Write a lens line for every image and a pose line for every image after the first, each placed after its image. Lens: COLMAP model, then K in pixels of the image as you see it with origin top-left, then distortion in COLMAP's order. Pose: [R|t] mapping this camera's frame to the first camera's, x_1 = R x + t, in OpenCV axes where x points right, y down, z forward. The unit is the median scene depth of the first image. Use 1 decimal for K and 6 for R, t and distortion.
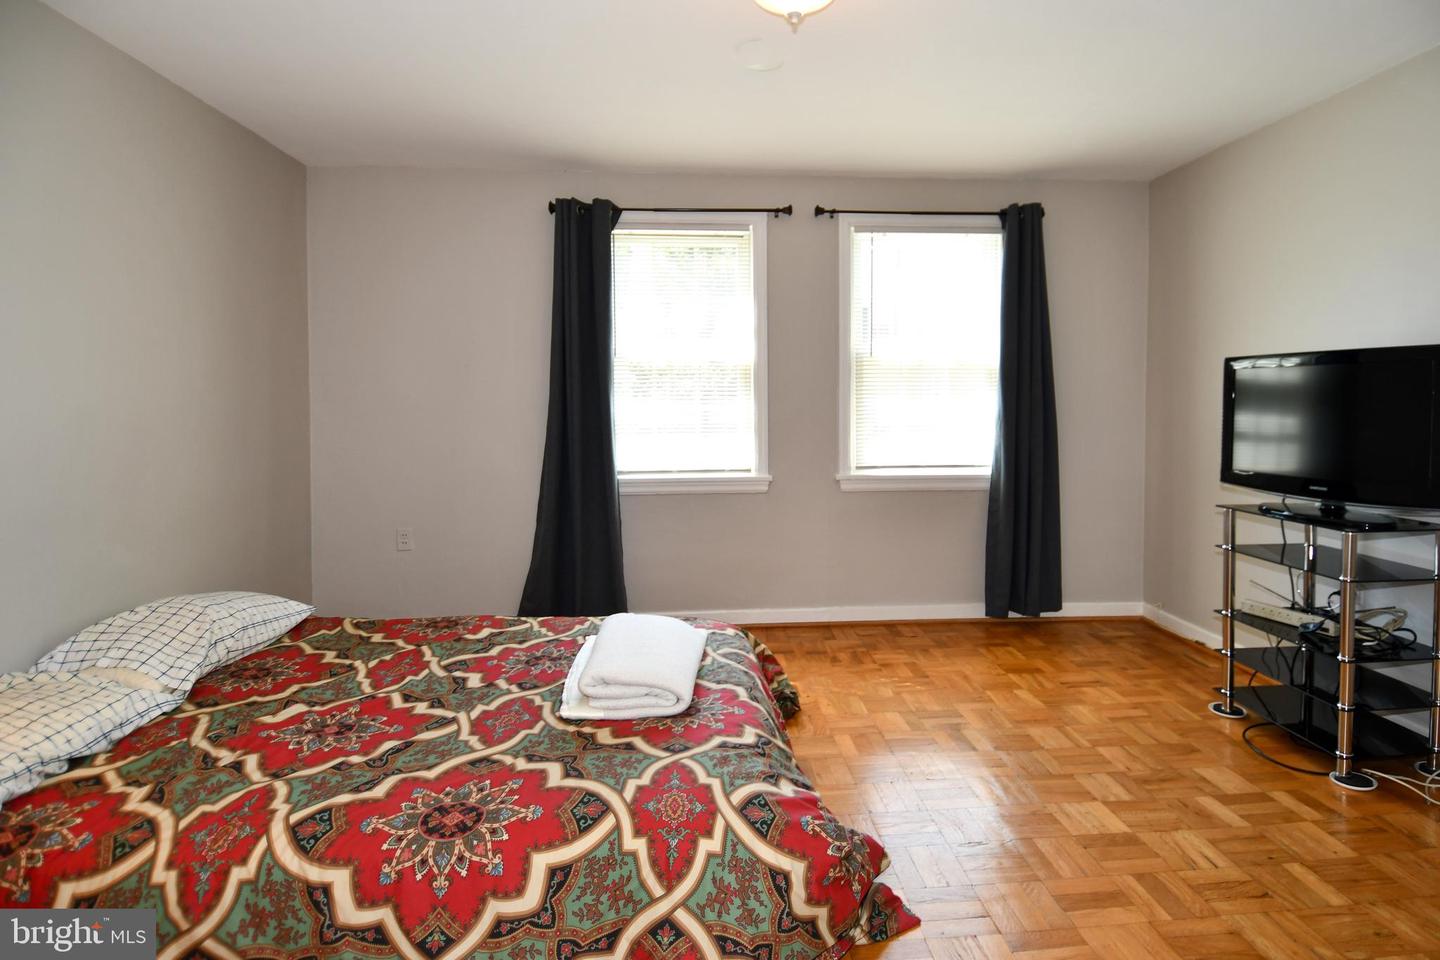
lens RADIAL K [[744.0, 0, 741.1], [0, 744.0, 429.1], [0, 0, 1]] dist [0.033756, -0.032087]
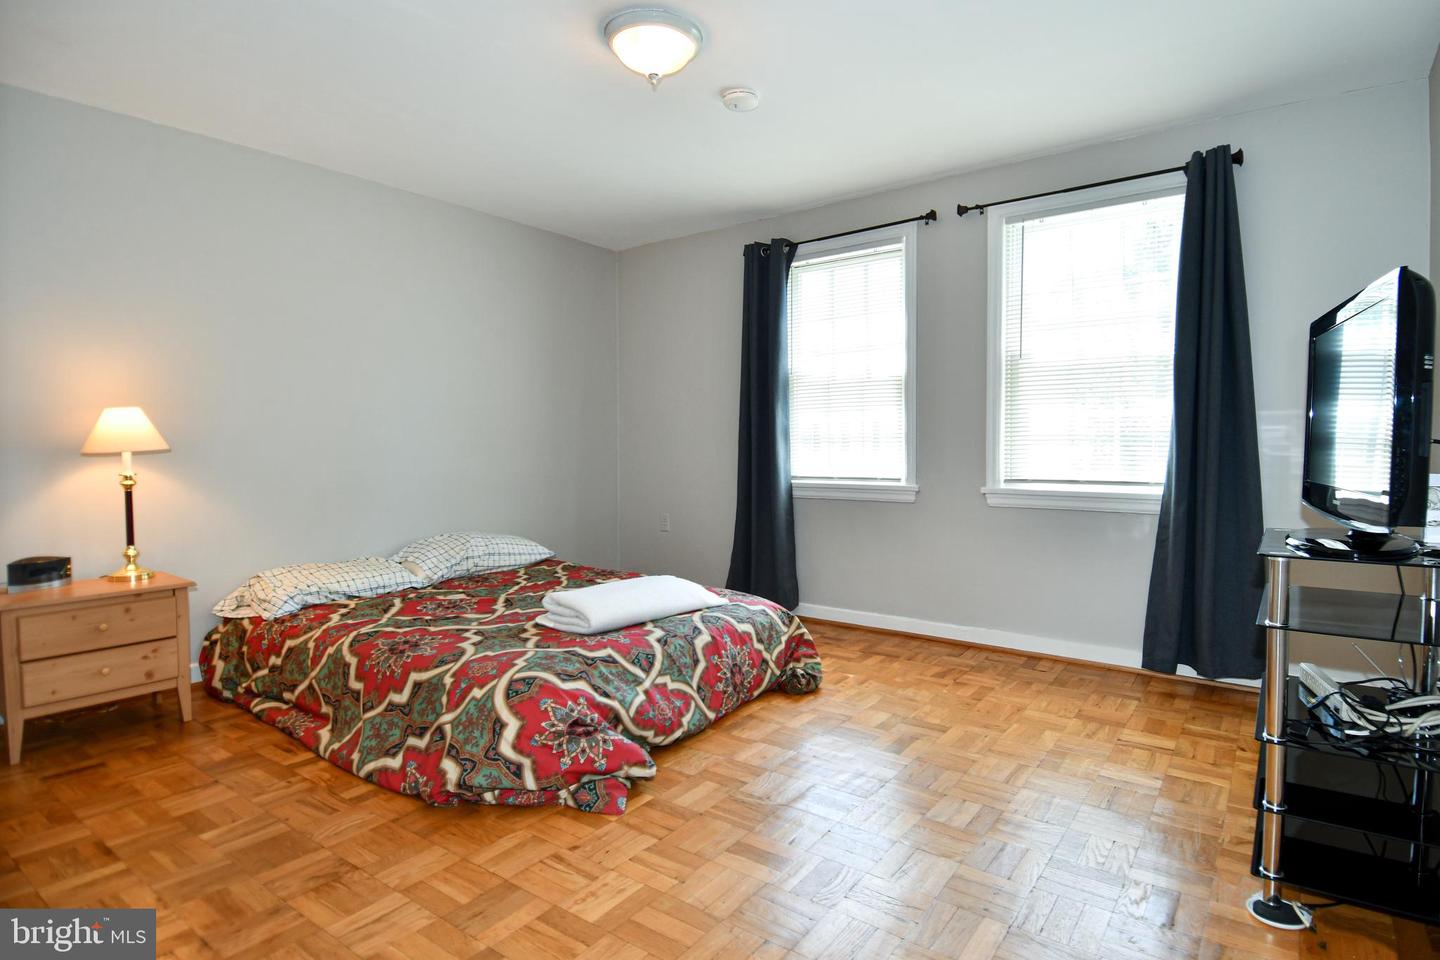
lens RADIAL K [[748.1, 0, 746.5], [0, 748.1, 472.4], [0, 0, 1]] dist [0.042021, -0.032574]
pose [[0.763030, 0.028434, -0.645738, 0.532127], [-0.023278, 0.999593, 0.016510, 0.034944], [0.645944, 0.002434, 0.763381, 0.085986]]
